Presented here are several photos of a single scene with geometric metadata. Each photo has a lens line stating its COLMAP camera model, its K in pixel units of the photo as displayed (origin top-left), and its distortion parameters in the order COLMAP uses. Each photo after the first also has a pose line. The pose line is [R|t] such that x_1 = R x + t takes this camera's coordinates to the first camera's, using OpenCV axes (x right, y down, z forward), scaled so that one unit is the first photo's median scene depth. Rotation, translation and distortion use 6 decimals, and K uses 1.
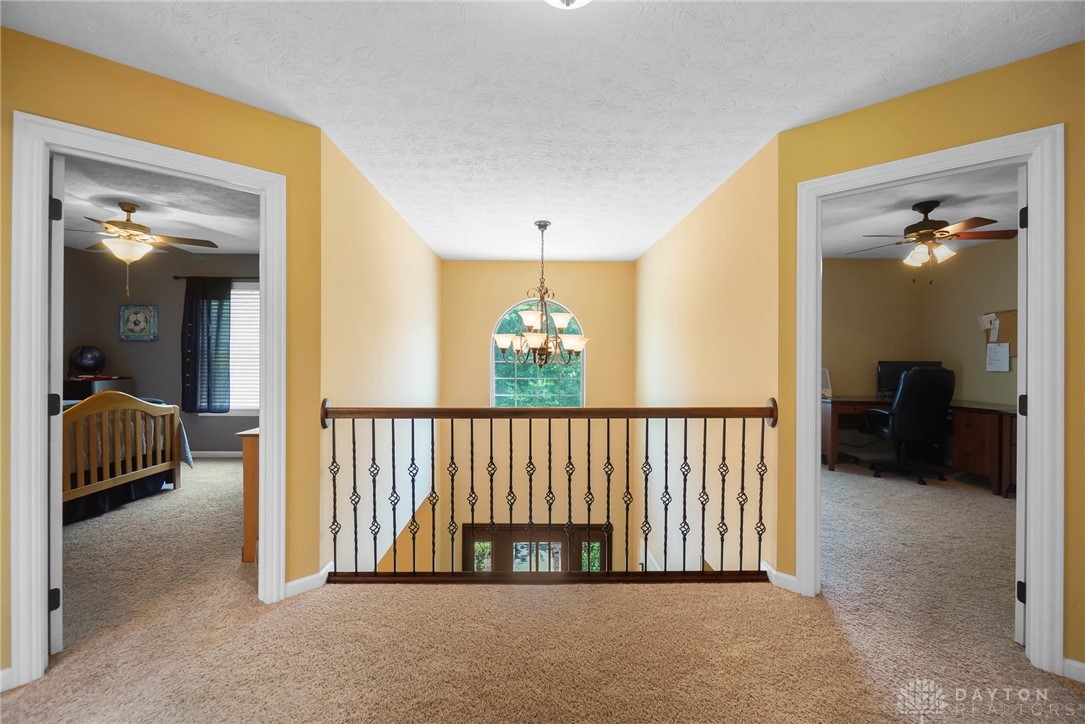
lens RADIAL K [[470.9, 0, 537.9], [0, 470.9, 357.4], [0, 0, 1]] dist [-0.000356, -0.000391]
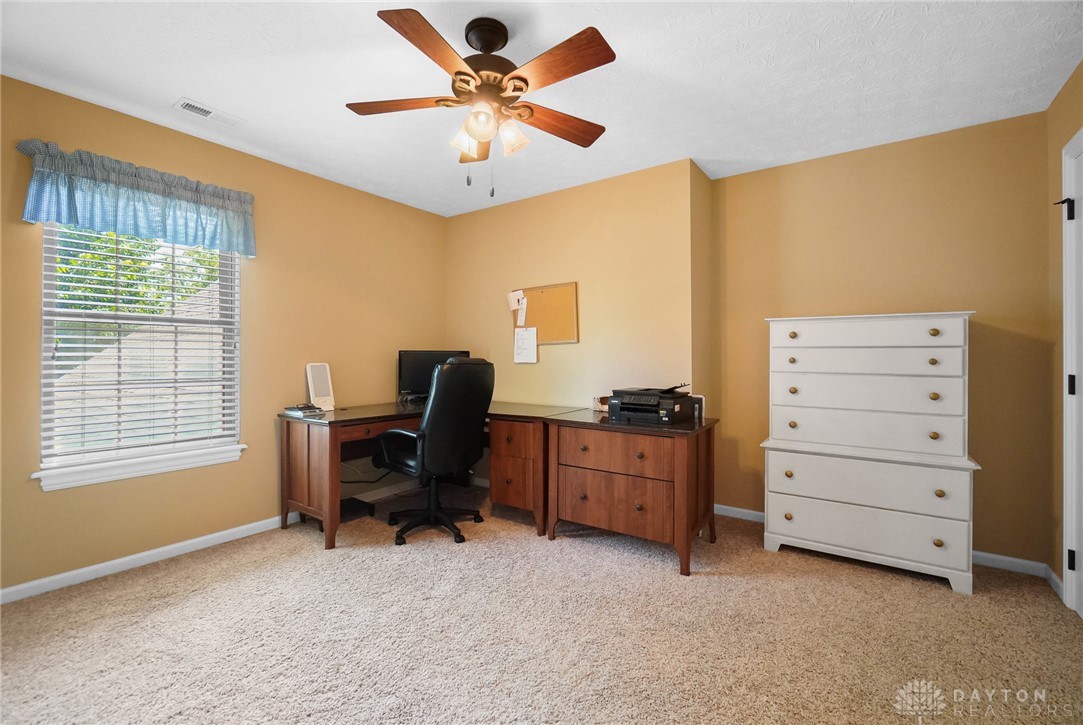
lens RADIAL K [[470.0, 0, 536.9], [0, 470.0, 357.9], [0, 0, 1]] dist [-0.000356, -0.000391]
pose [[0.599404, -0.008539, 0.800401, 0.359954], [0.000961, 0.999950, 0.009948, 0.013774], [-0.800446, -0.005194, 0.599383, 0.520509]]
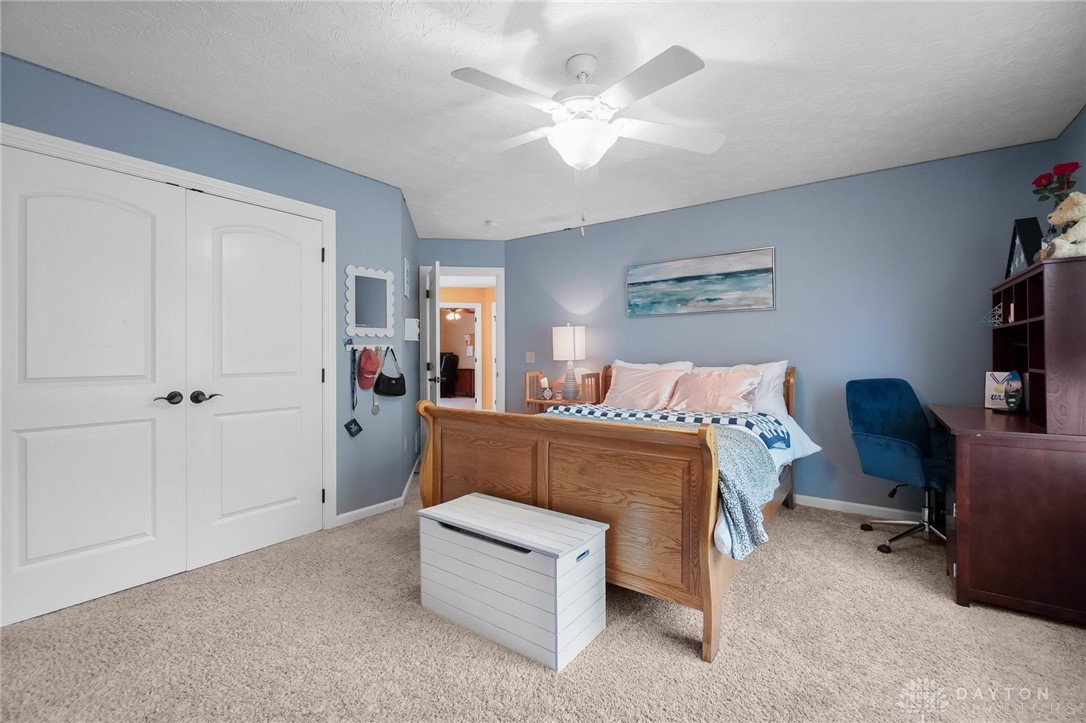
lens RADIAL K [[471.3, 0, 538.4], [0, 471.3, 356.9], [0, 0, 1]] dist [-0.000356, -0.000391]
pose [[0.601782, -0.009161, 0.798608, -0.954374], [0.002172, 0.999949, 0.009833, 0.008718], [-0.798658, -0.004183, 0.601771, -0.950835]]
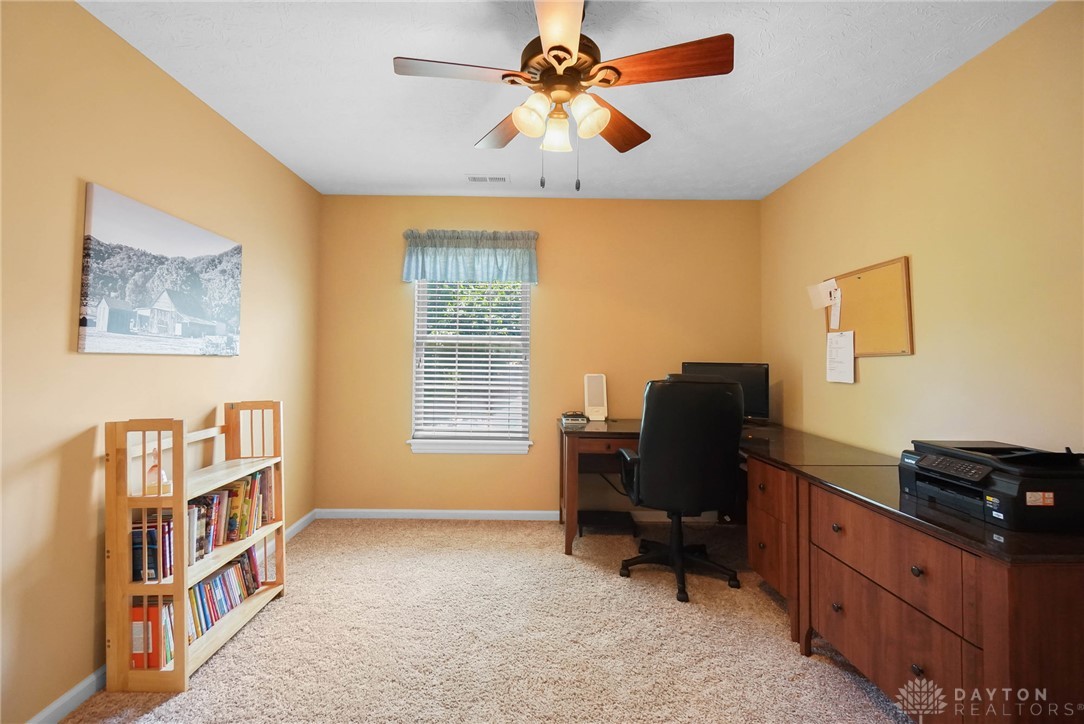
lens RADIAL K [[482.4, 0, 527.8], [0, 482.4, 341.1], [0, 0, 1]] dist [0.002367, -0.000113]
pose [[0.999952, 0.004032, -0.008875, 0.632923], [-0.004290, 0.999564, -0.029212, -0.001058], [0.008753, 0.029249, 0.999534, 0.440986]]
